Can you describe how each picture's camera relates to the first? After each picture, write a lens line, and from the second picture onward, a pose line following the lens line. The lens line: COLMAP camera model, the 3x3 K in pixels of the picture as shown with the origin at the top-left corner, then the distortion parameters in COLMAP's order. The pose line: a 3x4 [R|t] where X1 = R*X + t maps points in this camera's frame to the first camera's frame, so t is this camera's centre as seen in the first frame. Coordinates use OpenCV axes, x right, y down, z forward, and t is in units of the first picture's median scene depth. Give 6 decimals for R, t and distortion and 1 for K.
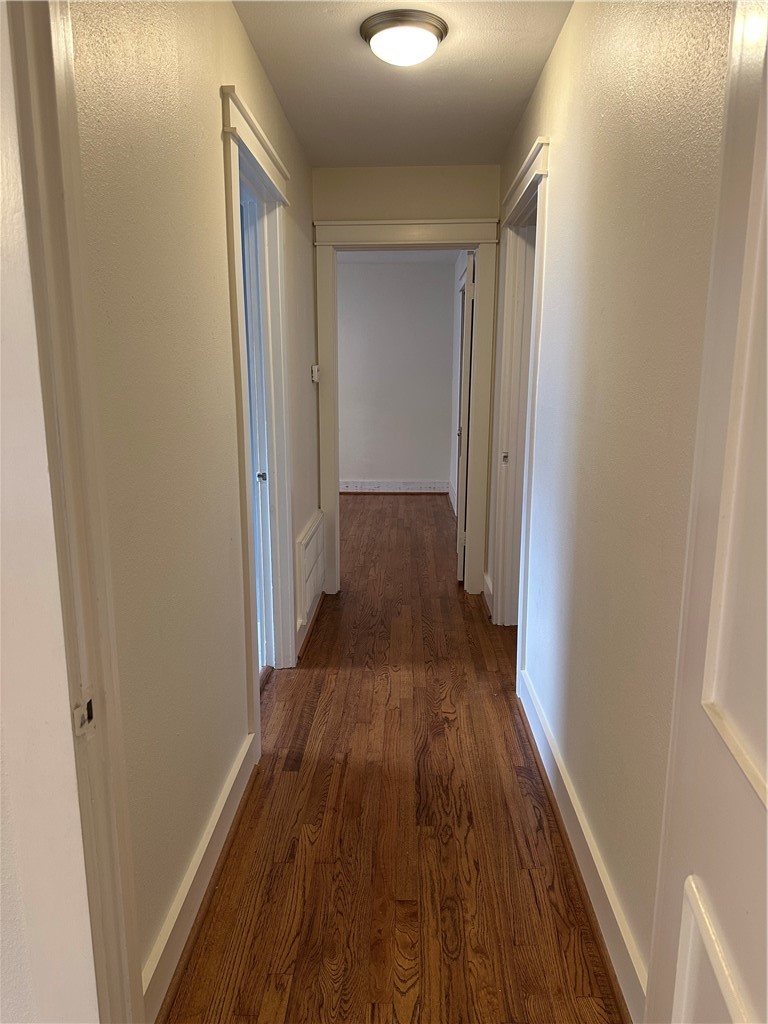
lens RADIAL K [[714.2, 0, 382.5], [0, 714.2, 517.8], [0, 0, 1]] dist [0.064364, -0.080583]
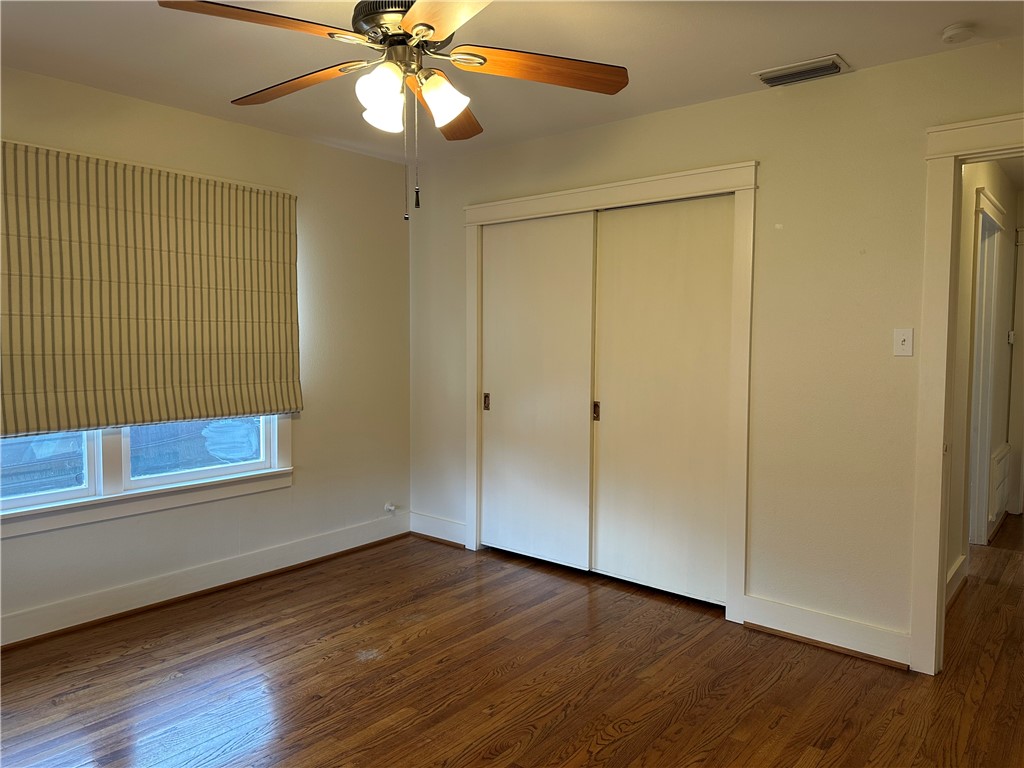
lens RADIAL K [[714.2, 0, 516.9], [0, 714.2, 380.0], [0, 0, 1]] dist [0.064364, -0.080583]
pose [[0.794041, 0.036953, -0.606740, -0.007948], [-0.122936, 0.987286, -0.100758, 0.178472], [0.595303, 0.154596, 0.788488, -0.843652]]
